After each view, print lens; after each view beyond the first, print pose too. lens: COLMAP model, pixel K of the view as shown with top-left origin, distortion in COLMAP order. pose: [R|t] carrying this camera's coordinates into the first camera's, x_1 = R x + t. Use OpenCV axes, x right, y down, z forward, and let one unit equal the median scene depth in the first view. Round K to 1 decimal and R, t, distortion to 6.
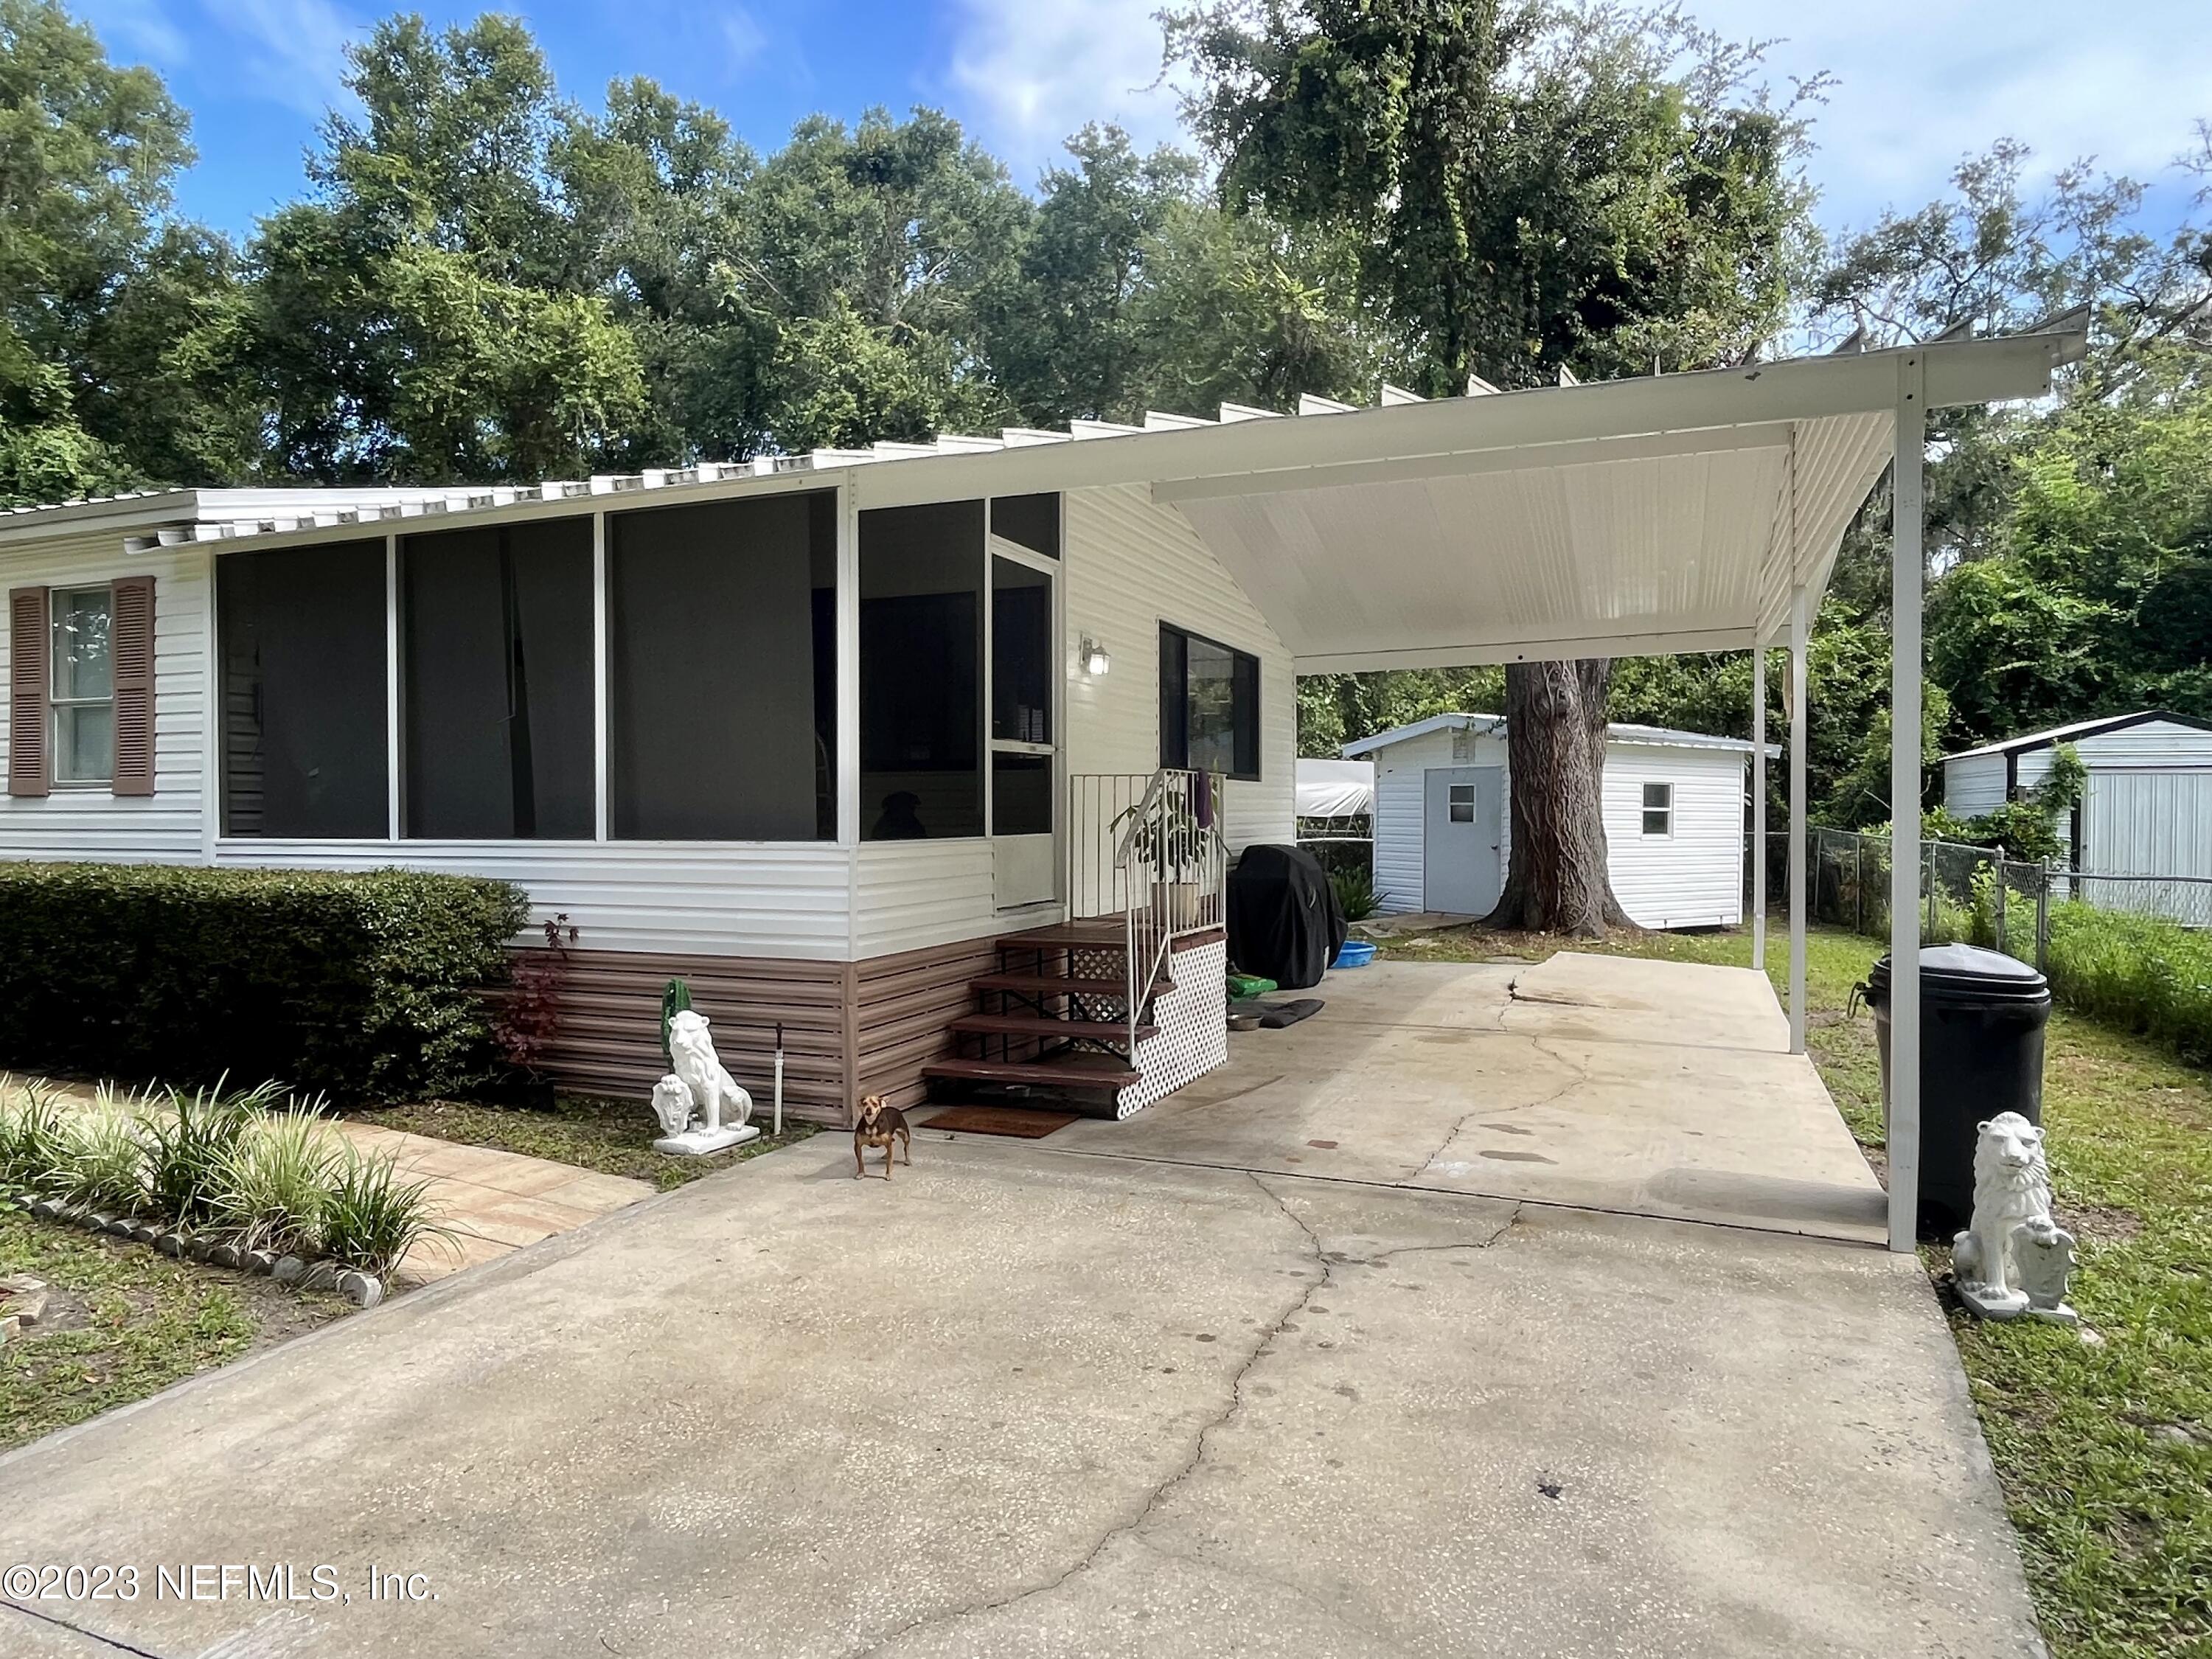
lens RADIAL K [[1355.0, 0, 1105.6], [0, 1355.0, 824.2], [0, 0, 1]] dist [-0.000209, 0.000125]
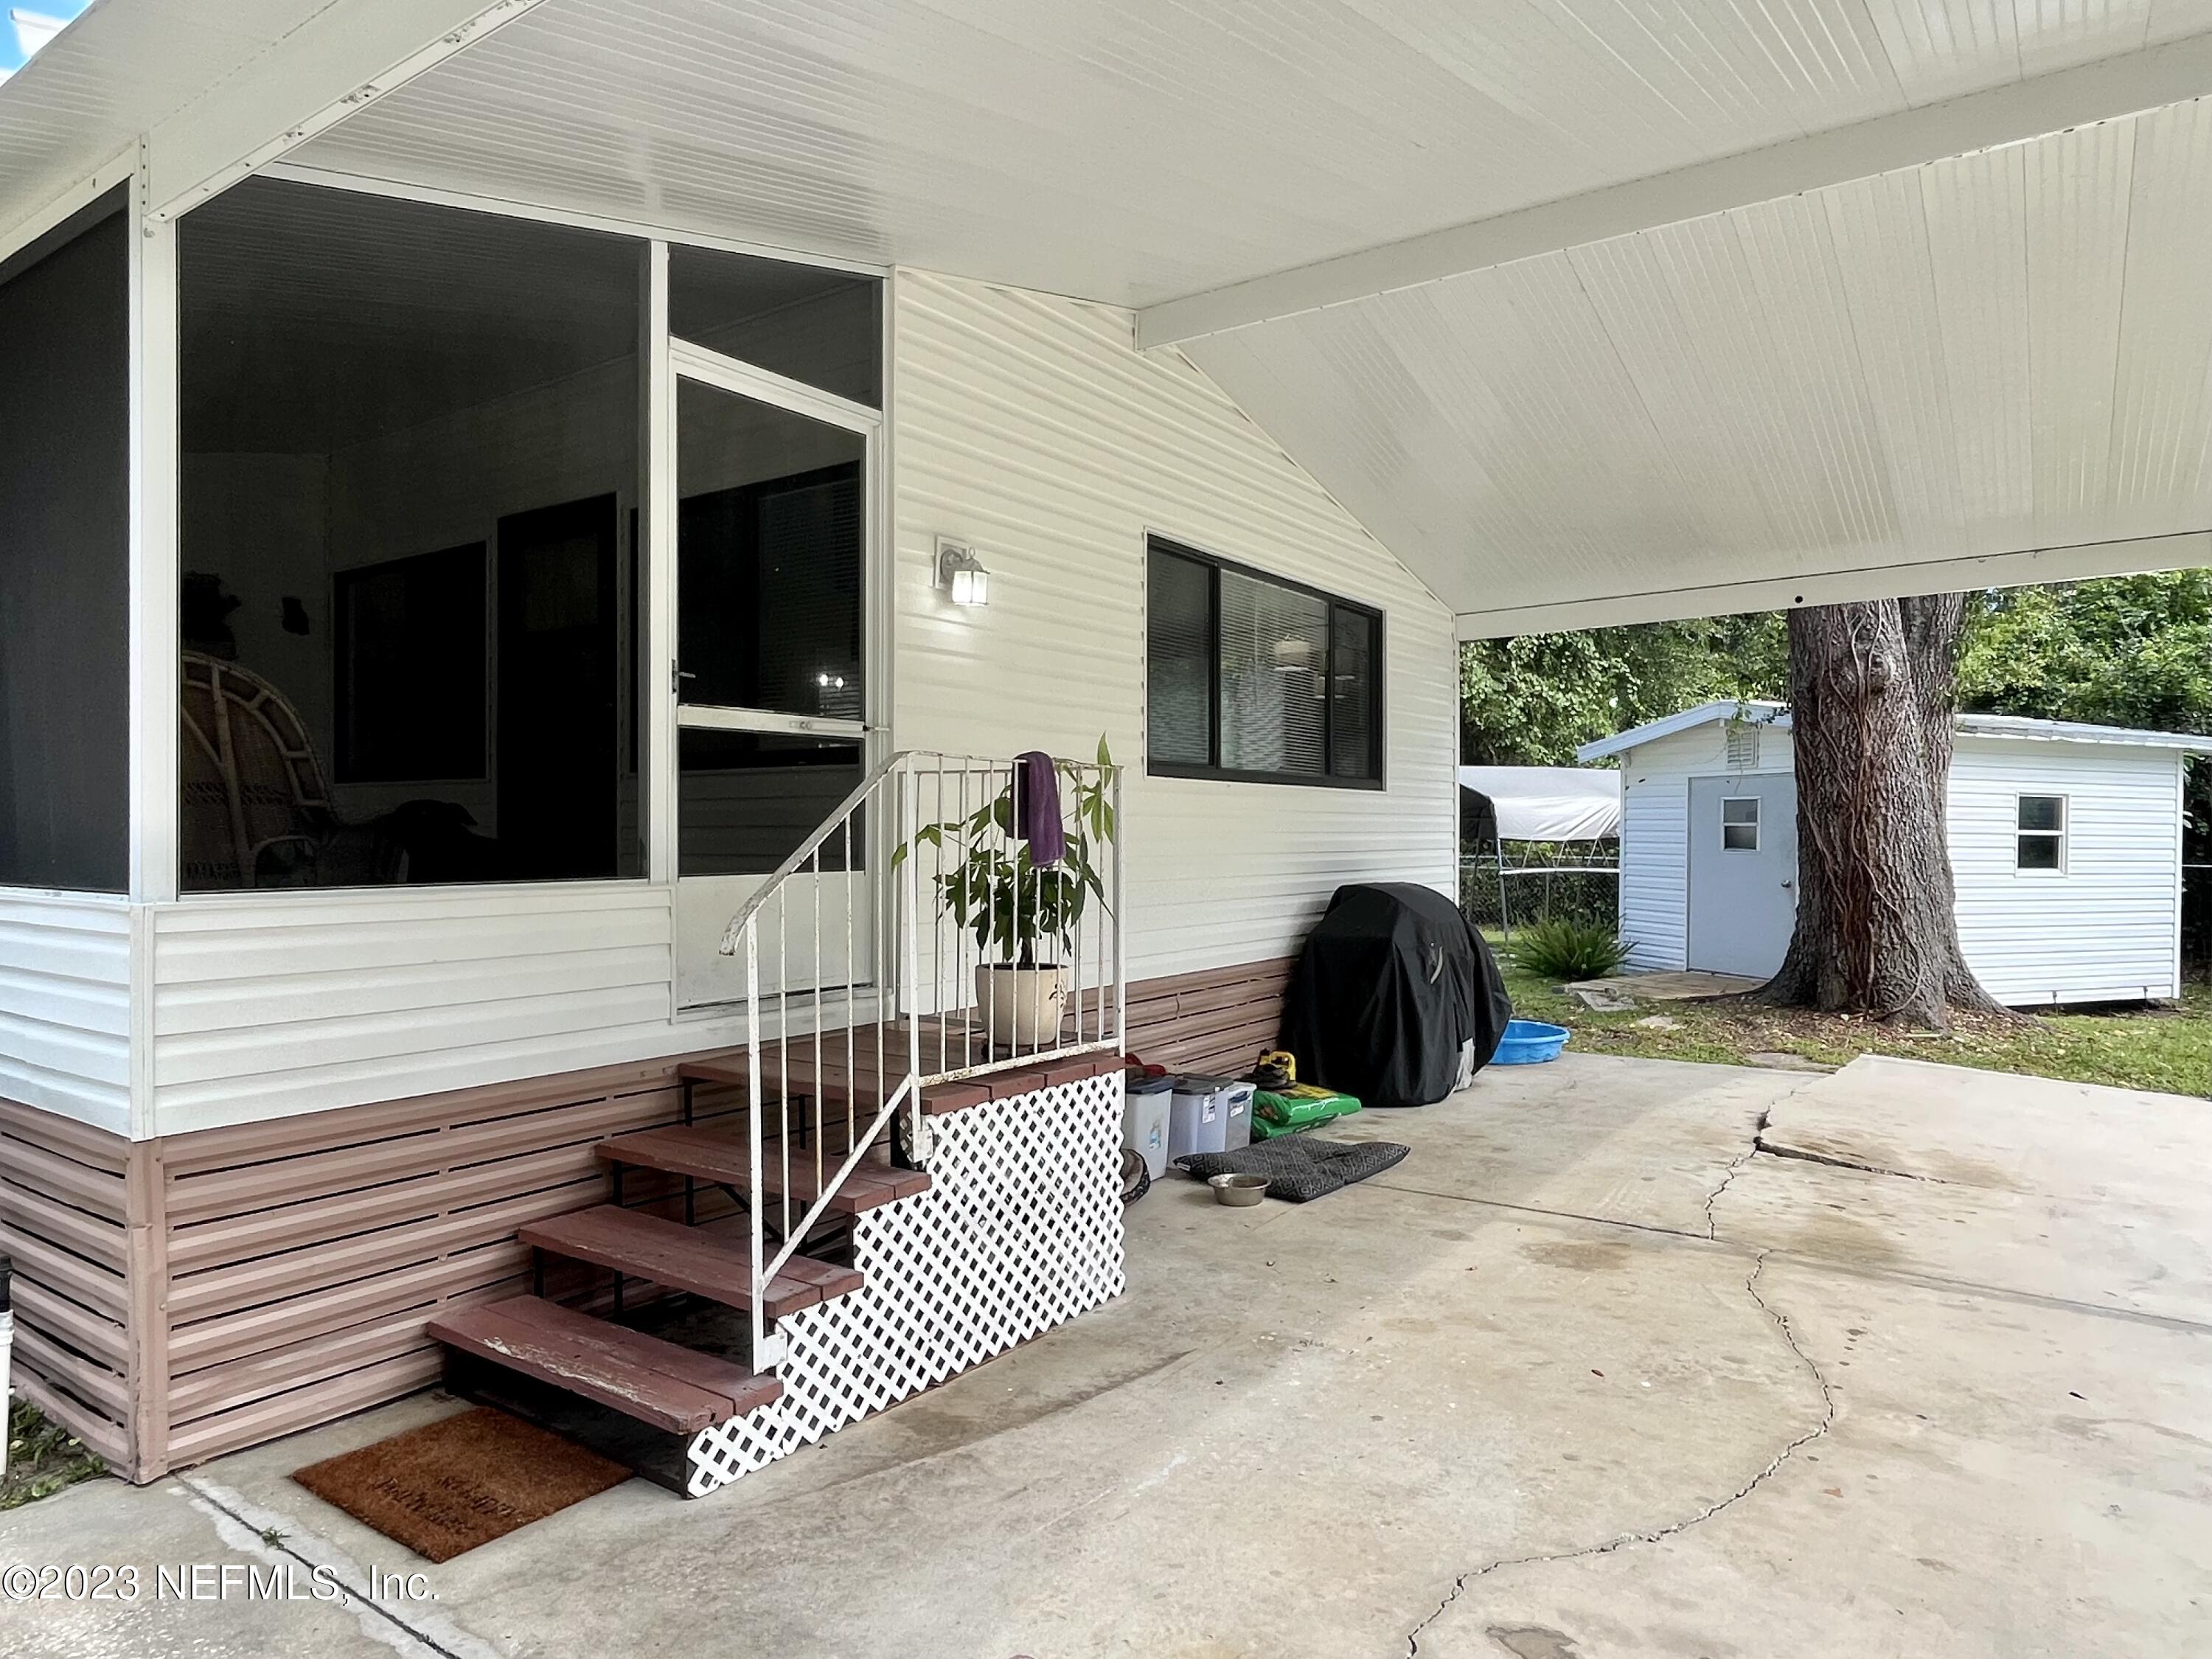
lens RADIAL K [[1355.0, 0, 1107.7], [0, 1355.0, 837.4], [0, 0, 1]] dist [-0.000209, 0.000125]
pose [[0.975120, 0.004179, -0.221639, 0.121859], [-0.005427, 0.999973, -0.005022, -0.003390], [0.221612, 0.006100, 0.975116, 0.279870]]
